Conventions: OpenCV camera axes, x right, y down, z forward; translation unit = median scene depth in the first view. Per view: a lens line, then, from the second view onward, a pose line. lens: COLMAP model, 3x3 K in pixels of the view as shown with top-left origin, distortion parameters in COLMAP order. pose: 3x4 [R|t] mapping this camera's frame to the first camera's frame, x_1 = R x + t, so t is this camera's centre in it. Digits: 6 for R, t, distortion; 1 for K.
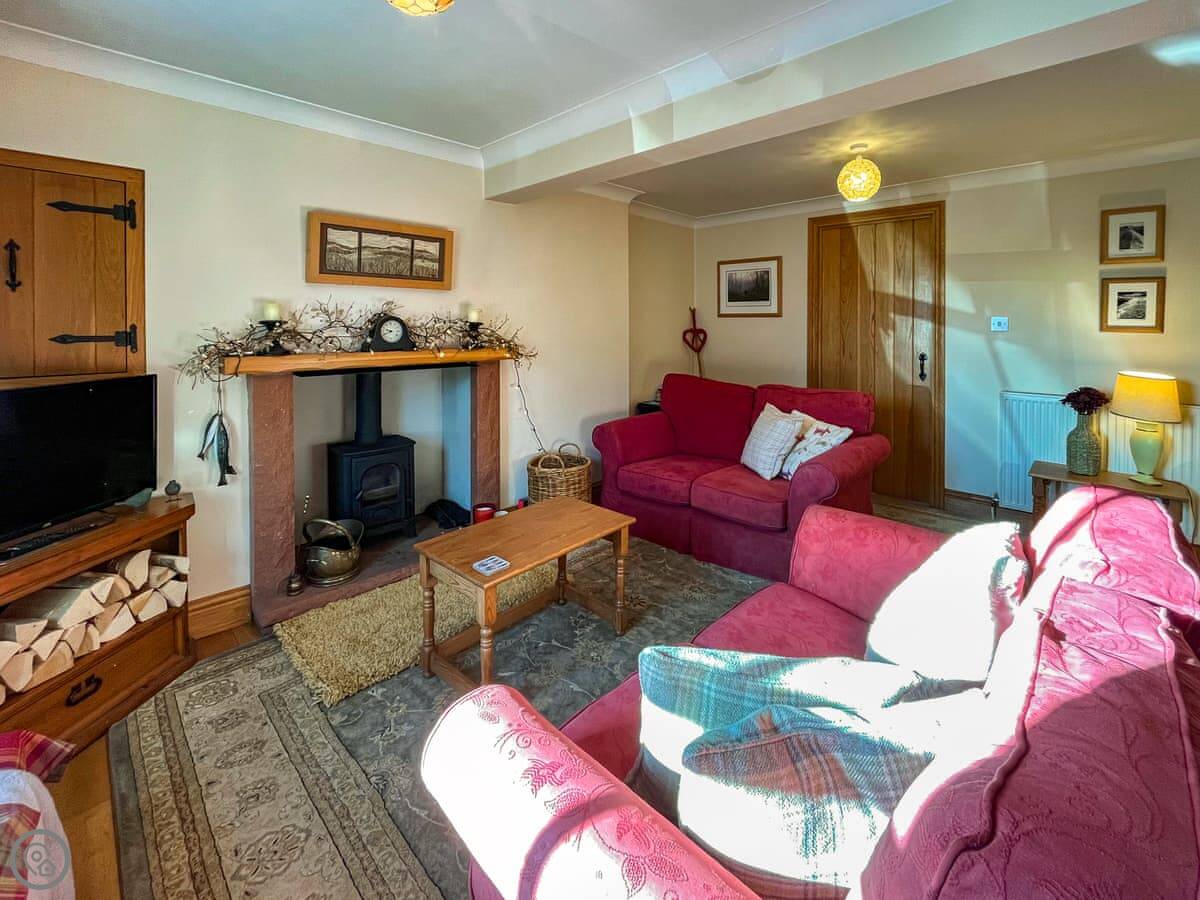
lens RADIAL K [[529.8, 0, 603.0], [0, 529.8, 334.3], [0, 0, 1]] dist [-0.000203, -0.000259]
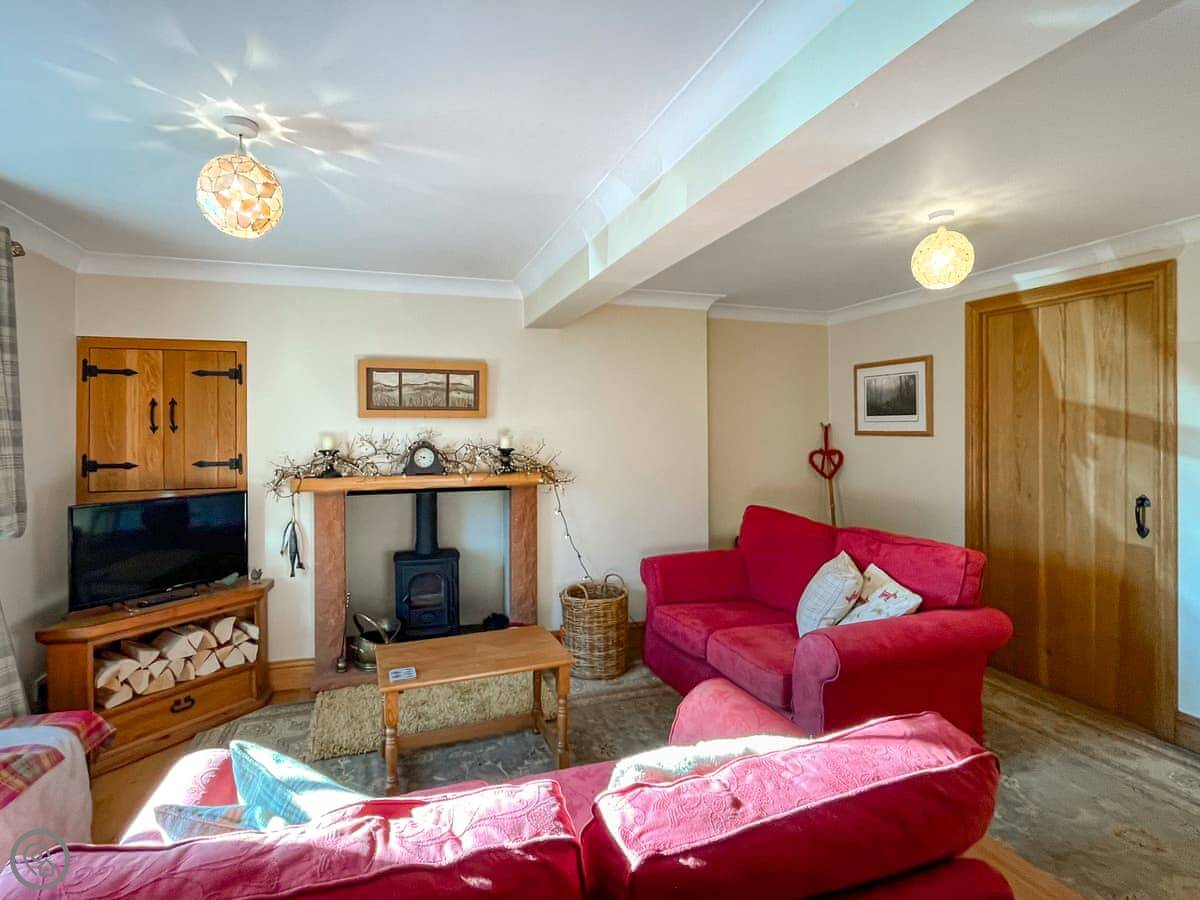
lens RADIAL K [[585.7, 0, 561.9], [0, 585.7, 435.2], [0, 0, 1]] dist [-0.001449, -0.000228]
pose [[0.878676, -0.002191, -0.477414, 0.427351], [-0.002482, 0.999955, -0.009157, -0.039944], [0.477412, 0.009231, 0.878631, 0.036336]]
